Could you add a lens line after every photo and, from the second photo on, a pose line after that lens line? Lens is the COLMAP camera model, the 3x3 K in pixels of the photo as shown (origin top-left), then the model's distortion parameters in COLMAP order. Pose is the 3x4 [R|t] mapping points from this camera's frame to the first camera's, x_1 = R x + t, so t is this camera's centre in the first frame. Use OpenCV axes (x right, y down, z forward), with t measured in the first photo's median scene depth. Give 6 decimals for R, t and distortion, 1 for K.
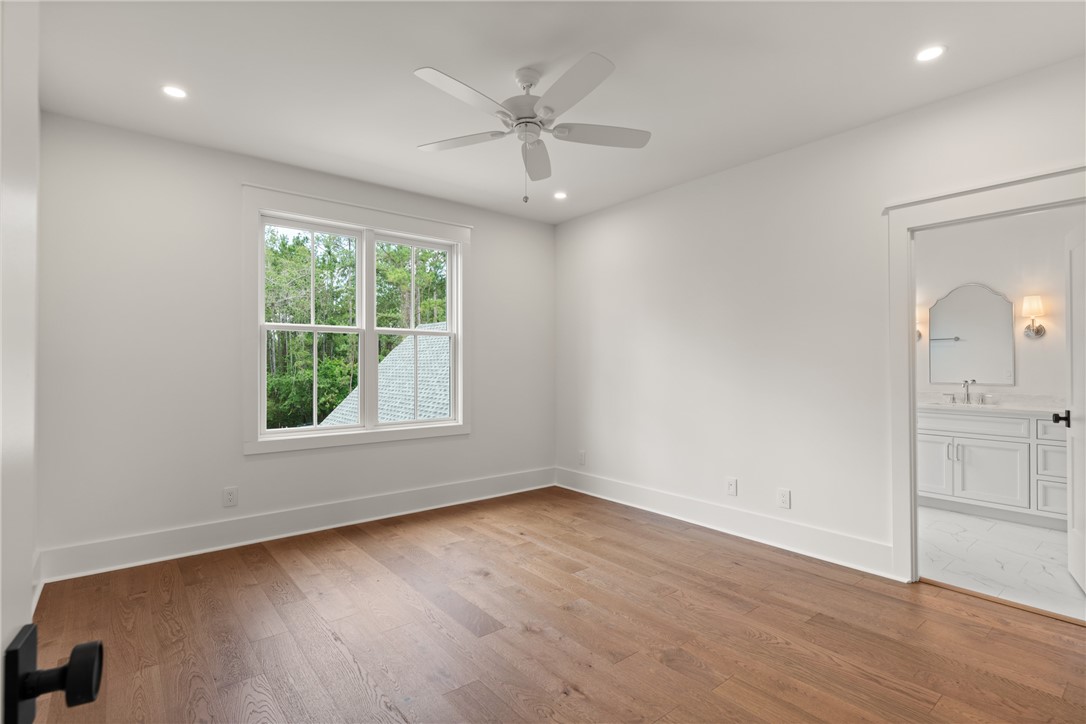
lens RADIAL K [[526.3, 0, 545.9], [0, 526.3, 366.8], [0, 0, 1]] dist [0.012668, 0.000198]
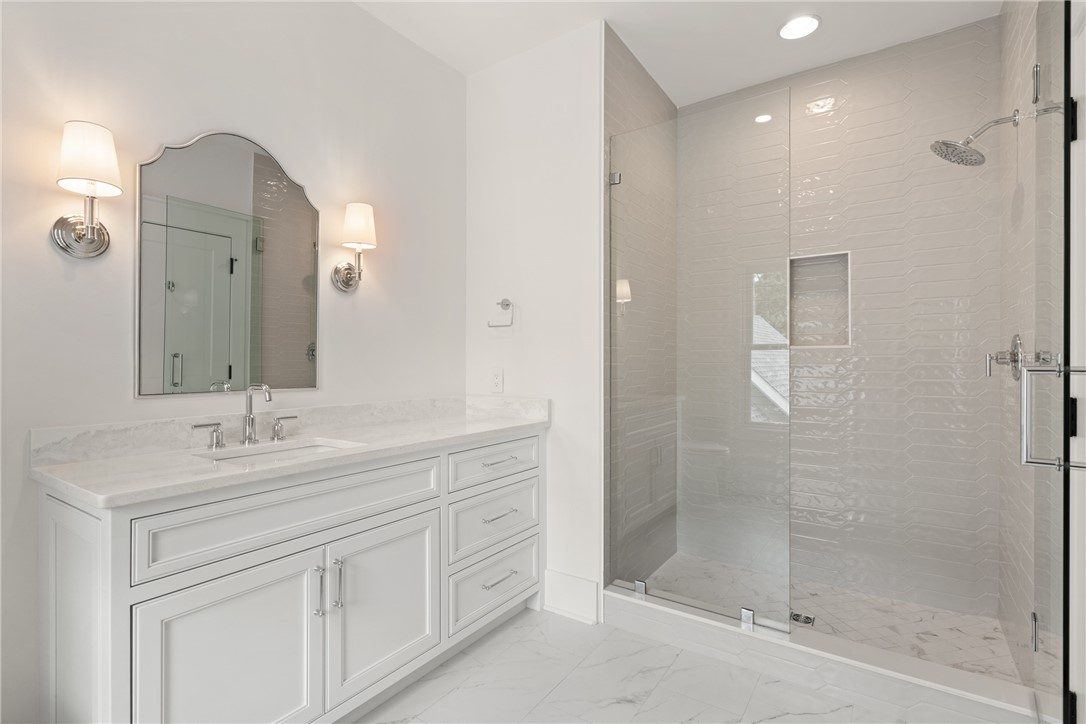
lens RADIAL K [[526.3, 0, 541.8], [0, 526.3, 359.9], [0, 0, 1]] dist [0.012668, 0.000198]
pose [[-0.286283, -0.002896, 0.958141, 0.394567], [0.001718, 0.999992, 0.003536, 0.008617], [-0.958143, 0.002659, -0.286276, 0.972320]]
